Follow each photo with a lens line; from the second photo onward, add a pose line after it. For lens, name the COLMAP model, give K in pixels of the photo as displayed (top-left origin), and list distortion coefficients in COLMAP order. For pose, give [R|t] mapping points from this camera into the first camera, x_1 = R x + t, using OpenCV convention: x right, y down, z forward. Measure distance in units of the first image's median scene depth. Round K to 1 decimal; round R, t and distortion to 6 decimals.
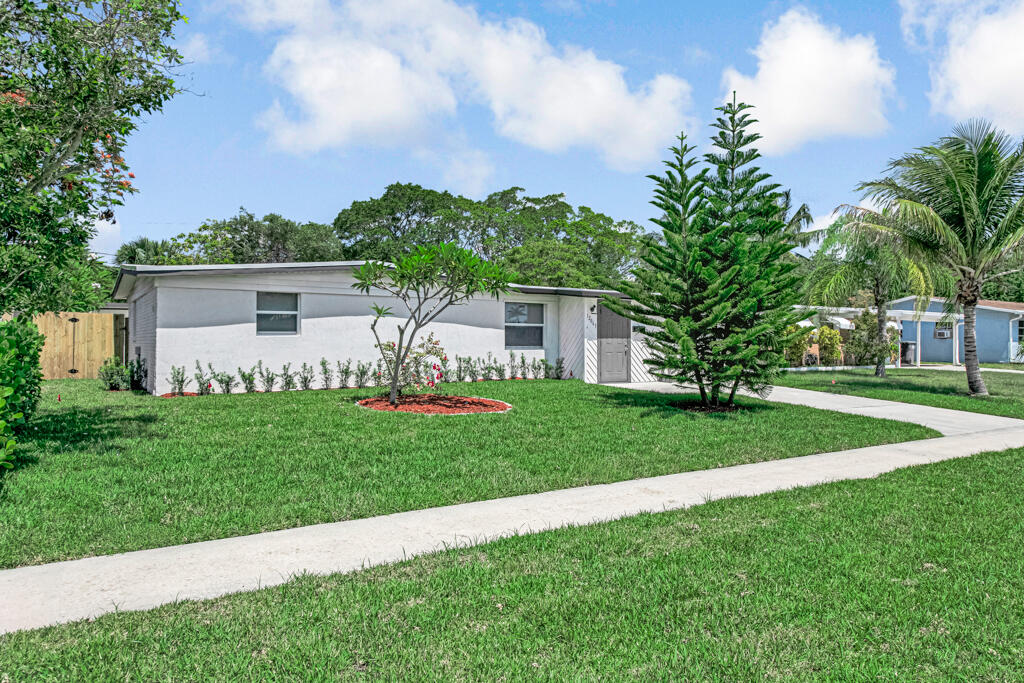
lens RADIAL K [[691.9, 0, 512.0], [0, 691.9, 341.5], [0, 0, 1]] dist [-0.004126, -0.000322]
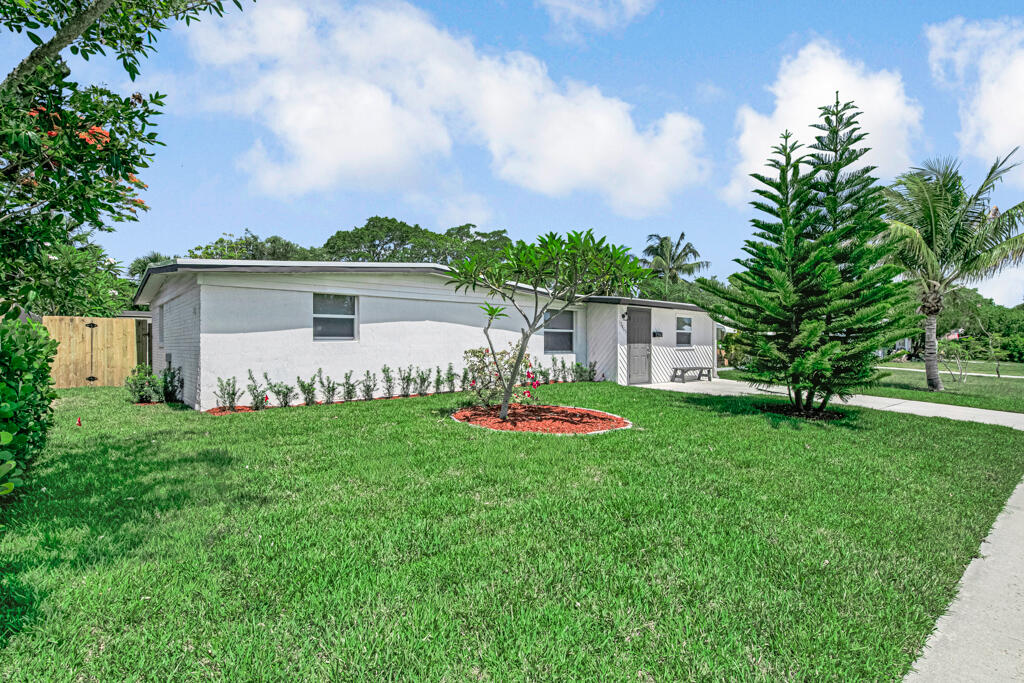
lens RADIAL K [[505.8, 0, 512.7], [0, 505.8, 351.7], [0, 0, 1]] dist [-0.012452, -0.000772]
pose [[0.990062, -0.004592, 0.140556, -0.171342], [0.002821, 0.999914, 0.012794, -0.002010], [-0.140603, -0.012270, 0.989990, 0.255320]]
